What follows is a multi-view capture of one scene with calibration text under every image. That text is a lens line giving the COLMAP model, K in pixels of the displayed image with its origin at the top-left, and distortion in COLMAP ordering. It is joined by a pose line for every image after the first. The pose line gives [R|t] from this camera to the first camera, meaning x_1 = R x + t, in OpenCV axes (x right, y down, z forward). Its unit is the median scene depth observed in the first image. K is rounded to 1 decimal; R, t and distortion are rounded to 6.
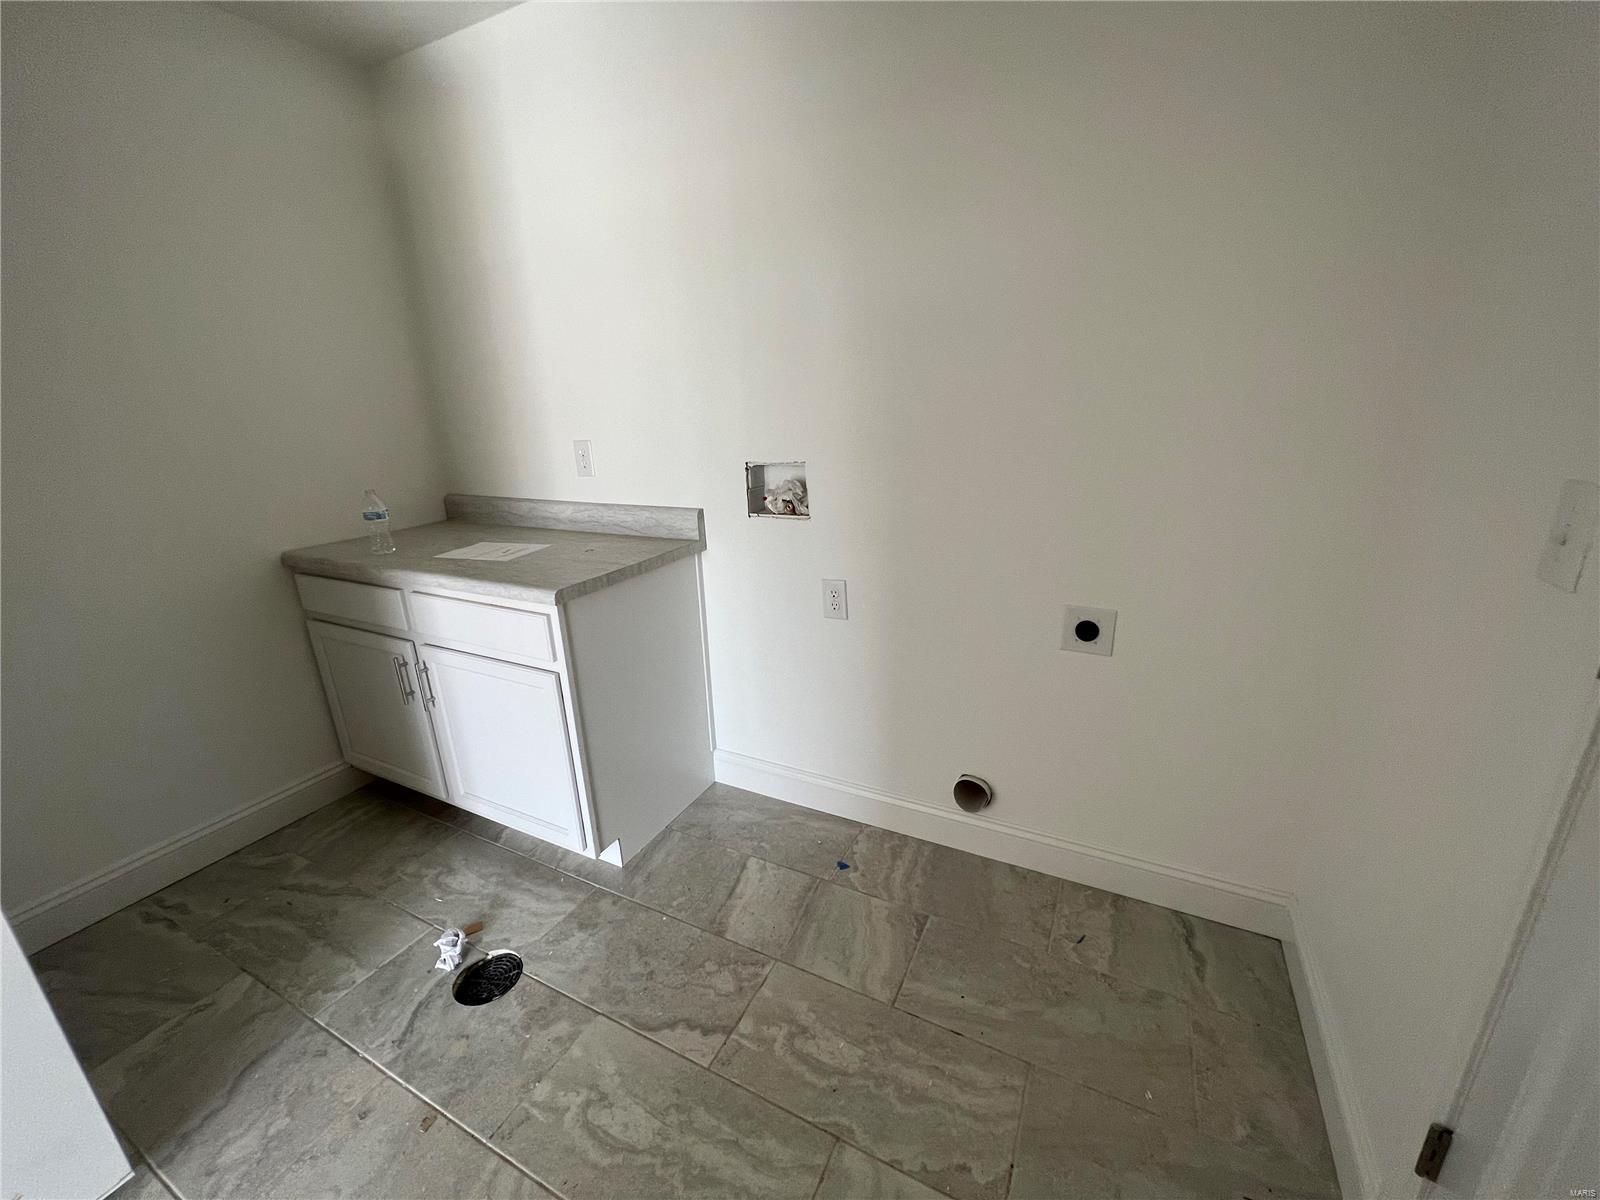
lens RADIAL K [[641.7, 0, 799.9], [0, 641.7, 594.9], [0, 0, 1]] dist [0.000618, 0.000091]
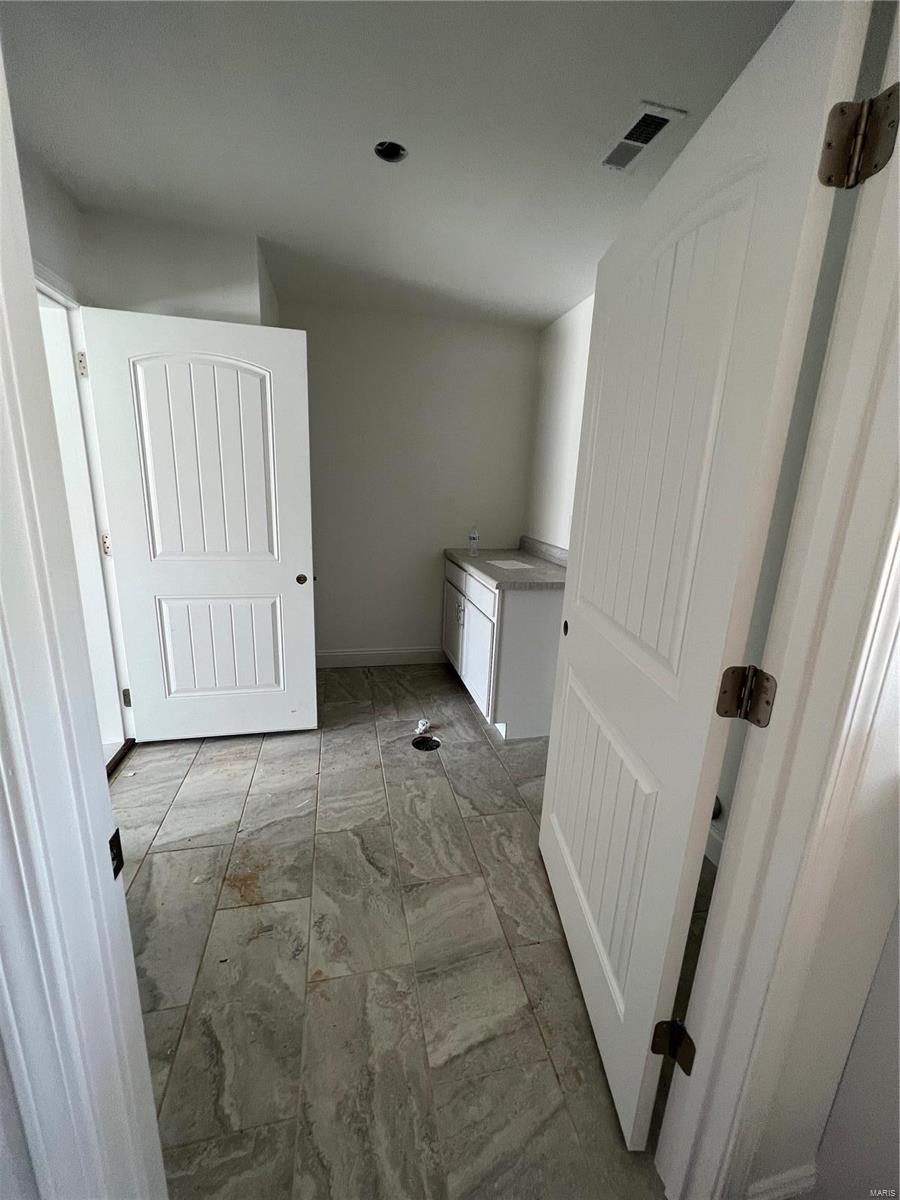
lens RADIAL K [[482.8, 0, 453.2], [0, 482.8, 601.8], [0, 0, 1]] dist [0.000187, -0.000004]
pose [[0.638712, 0.236476, -0.732207, 0.670133], [-0.281952, 0.957342, 0.063237, -0.004074], [0.715926, 0.166057, 0.678141, -0.143527]]
